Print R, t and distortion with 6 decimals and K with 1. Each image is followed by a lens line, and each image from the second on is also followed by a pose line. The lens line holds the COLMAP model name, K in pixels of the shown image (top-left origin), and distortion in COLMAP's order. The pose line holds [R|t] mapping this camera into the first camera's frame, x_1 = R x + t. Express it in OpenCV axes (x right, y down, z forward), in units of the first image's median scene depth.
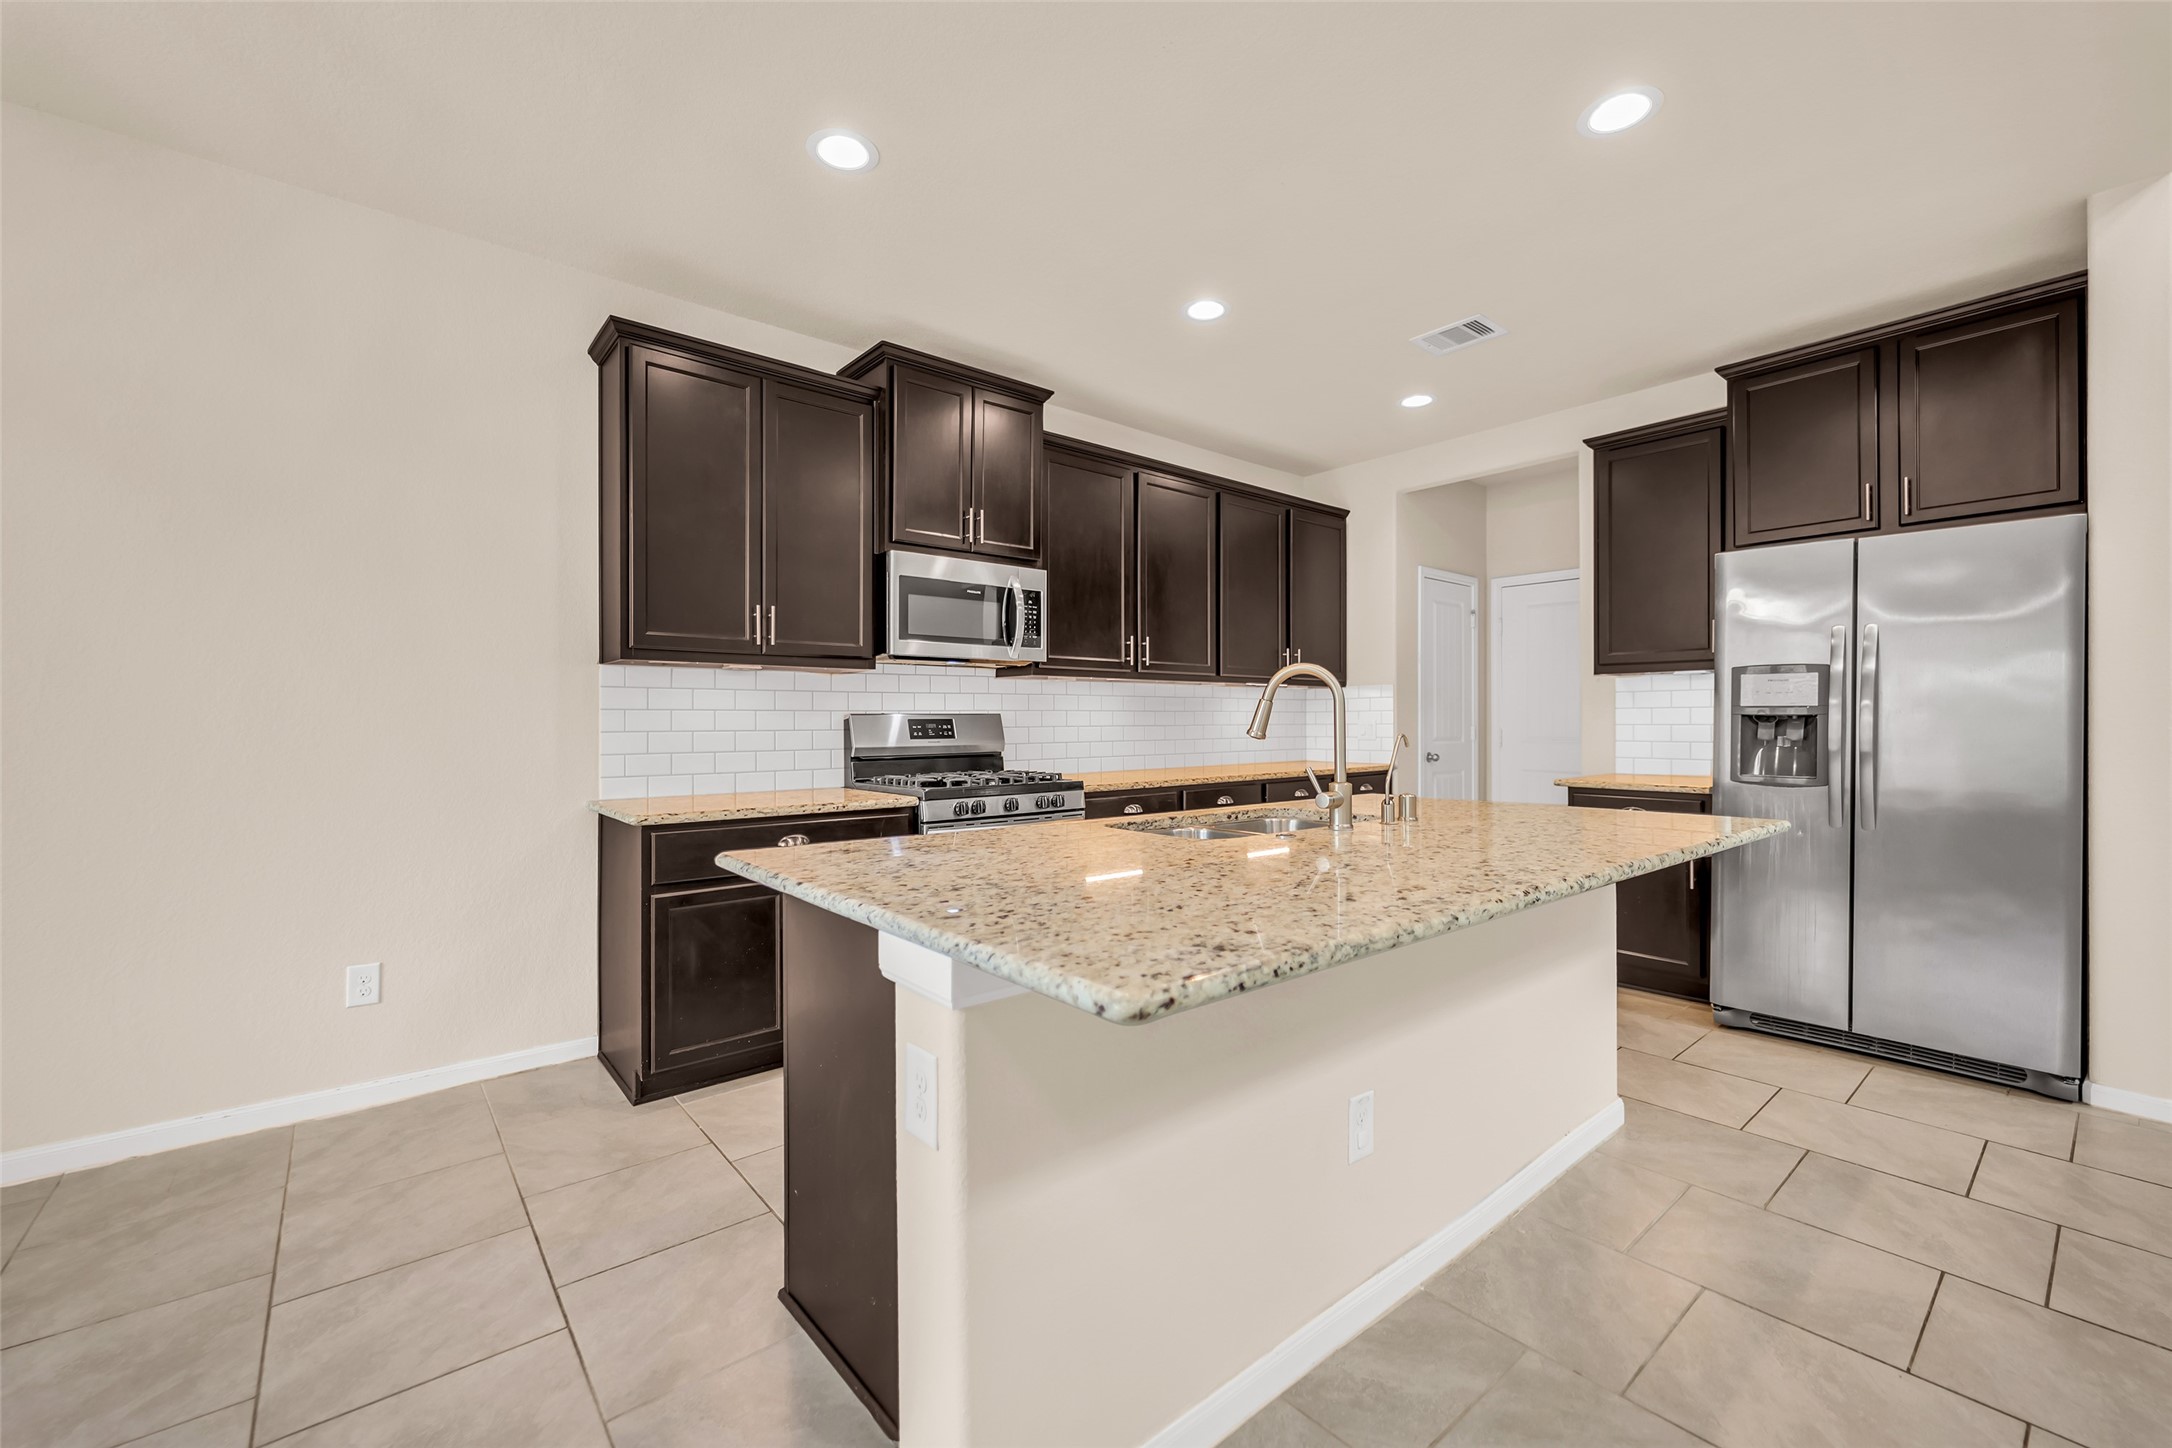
lens RADIAL K [[883.2, 0, 1079.8], [0, 883.2, 719.1], [0, 0, 1]] dist [0.001776, 0.000554]
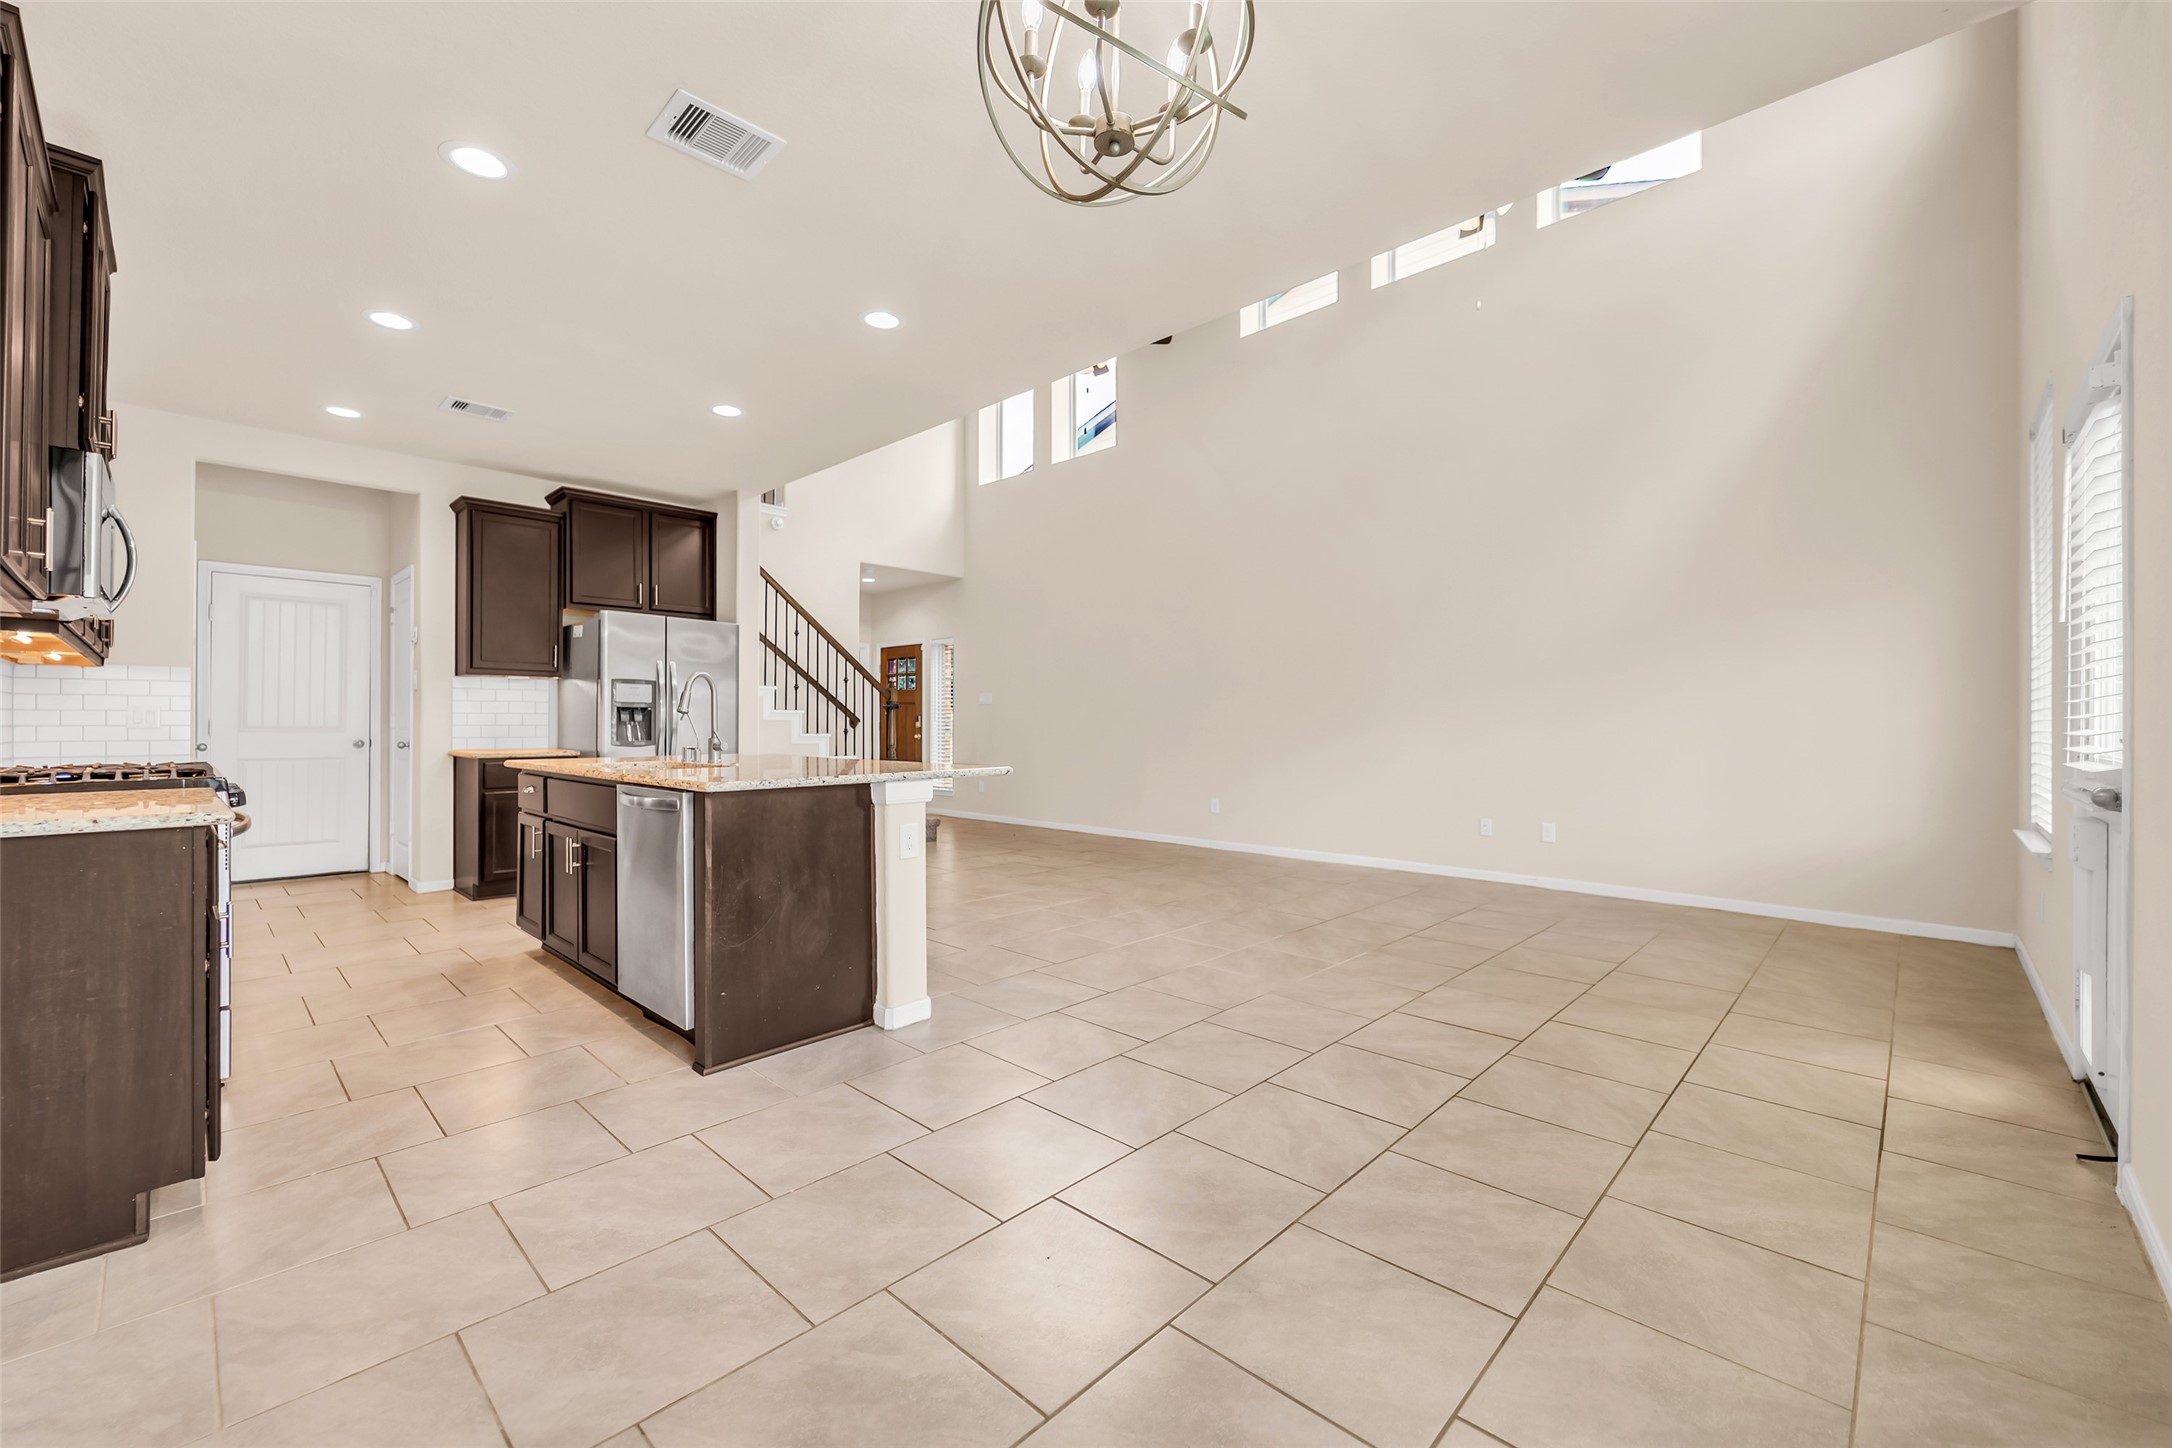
lens RADIAL K [[883.2, 0, 1076.8], [0, 883.2, 727.9], [0, 0, 1]] dist [0.001776, 0.000554]
pose [[-0.114017, -0.002445, 0.993476, -0.955412], [-0.002146, 0.999995, 0.002215, 0.027139], [-0.993476, -0.001879, -0.114022, 0.273015]]
